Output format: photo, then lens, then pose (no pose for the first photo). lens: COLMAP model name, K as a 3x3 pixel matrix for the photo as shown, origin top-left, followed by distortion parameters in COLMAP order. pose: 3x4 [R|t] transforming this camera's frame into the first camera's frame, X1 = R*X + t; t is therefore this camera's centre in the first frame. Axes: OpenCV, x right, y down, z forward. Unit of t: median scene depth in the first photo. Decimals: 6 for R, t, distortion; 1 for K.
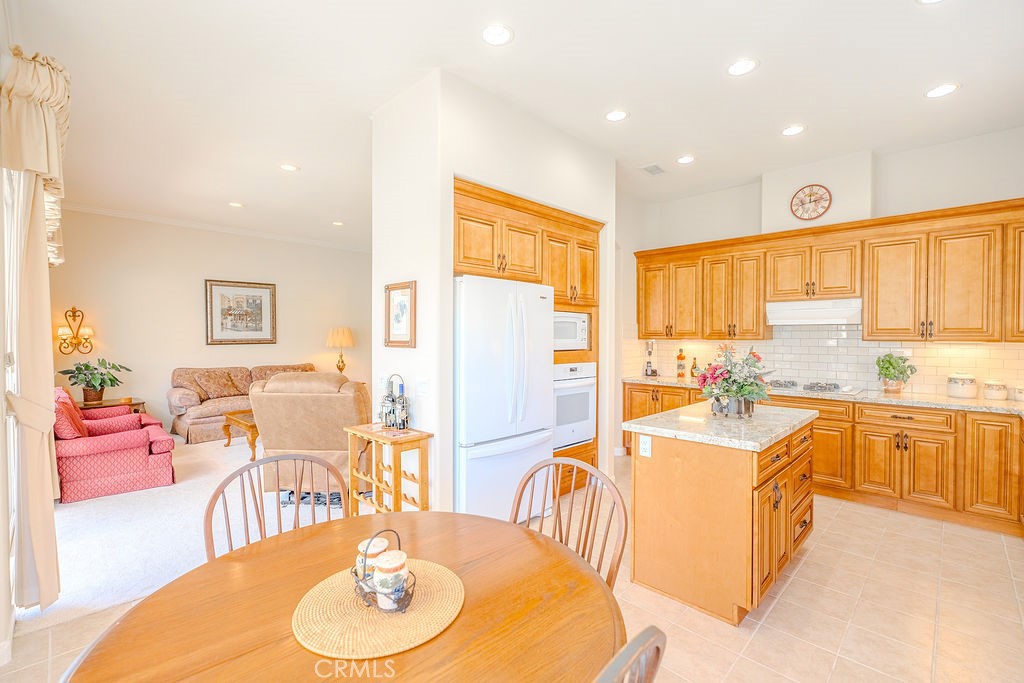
lens RADIAL K [[448.5, 0, 512.0], [0, 448.5, 341.5], [0, 0, 1]] dist [0.000247, -0.000378]
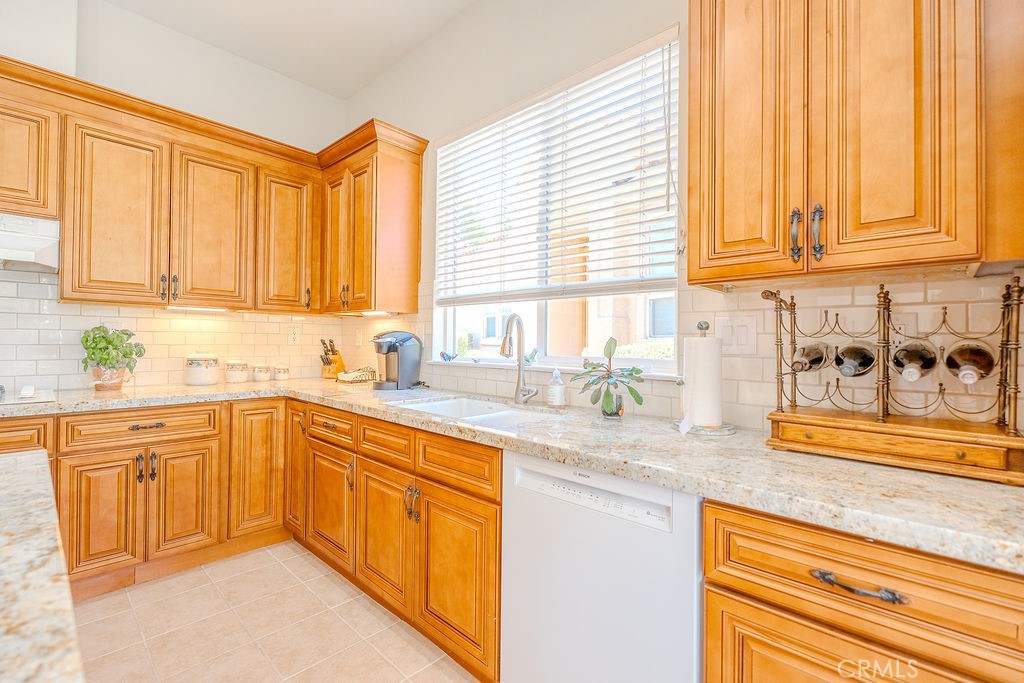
lens RADIAL K [[448.5, 0, 512.0], [0, 448.5, 341.5], [0, 0, 1]] dist [0.000247, -0.000378]
pose [[-0.016391, -0.001439, 0.999865, 0.244050], [0.000643, 0.999999, 0.001450, 0.051063], [-0.999865, 0.000667, -0.016390, 0.489758]]
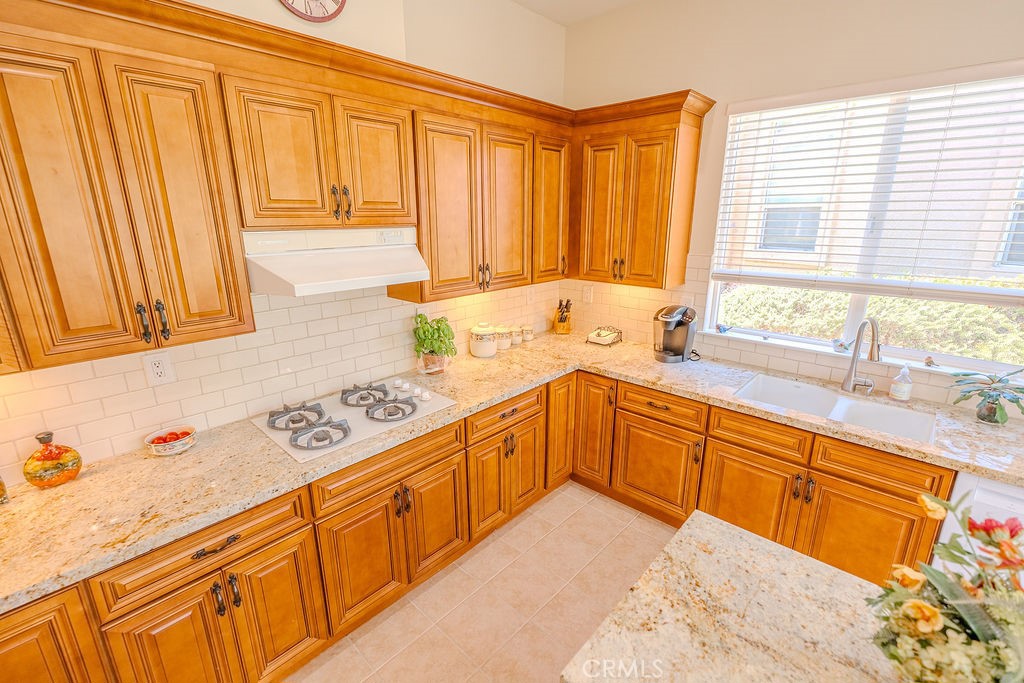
lens RADIAL K [[449.5, 0, 513.1], [0, 449.5, 339.5], [0, 0, 1]] dist [-0.001050, -0.000813]
pose [[-0.021881, -0.266689, 0.963534, 0.226947], [0.017204, 0.963522, 0.267077, -0.114506], [-0.999613, 0.022420, -0.016494, 0.944465]]
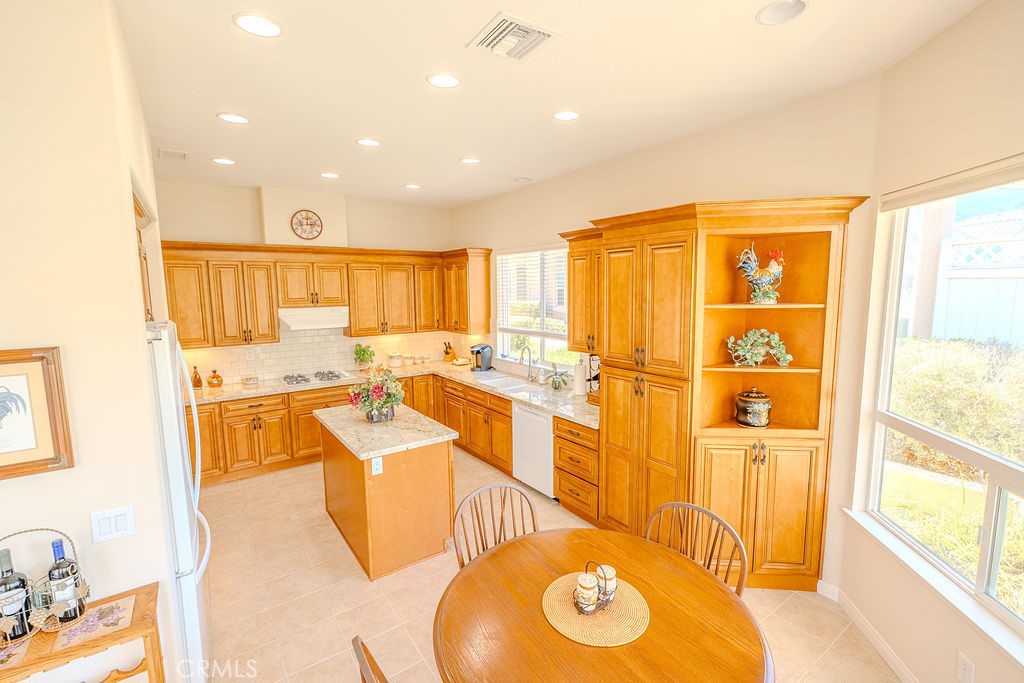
lens RADIAL K [[448.5, 0, 512.0], [0, 448.5, 341.5], [0, 0, 1]] dist [0.000247, -0.000378]
pose [[0.178775, -0.121875, 0.976312, -0.498143], [0.023309, 0.992545, 0.119633, -0.149812], [-0.983614, 0.001369, 0.180283, 0.282576]]
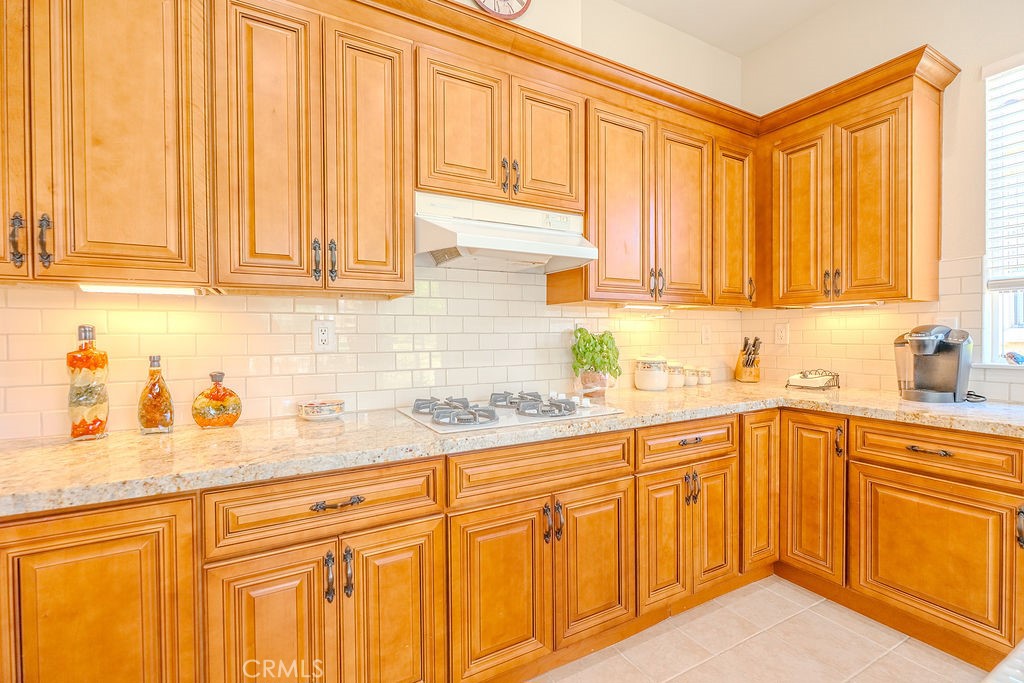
lens RADIAL K [[448.5, 0, 512.0], [0, 448.5, 341.5], [0, 0, 1]] dist [0.000247, -0.000378]
pose [[0.296723, -0.014781, 0.954849, 0.290464], [0.021336, 0.999733, 0.008846, 0.040025], [-0.954725, 0.017748, 0.296959, 0.981656]]
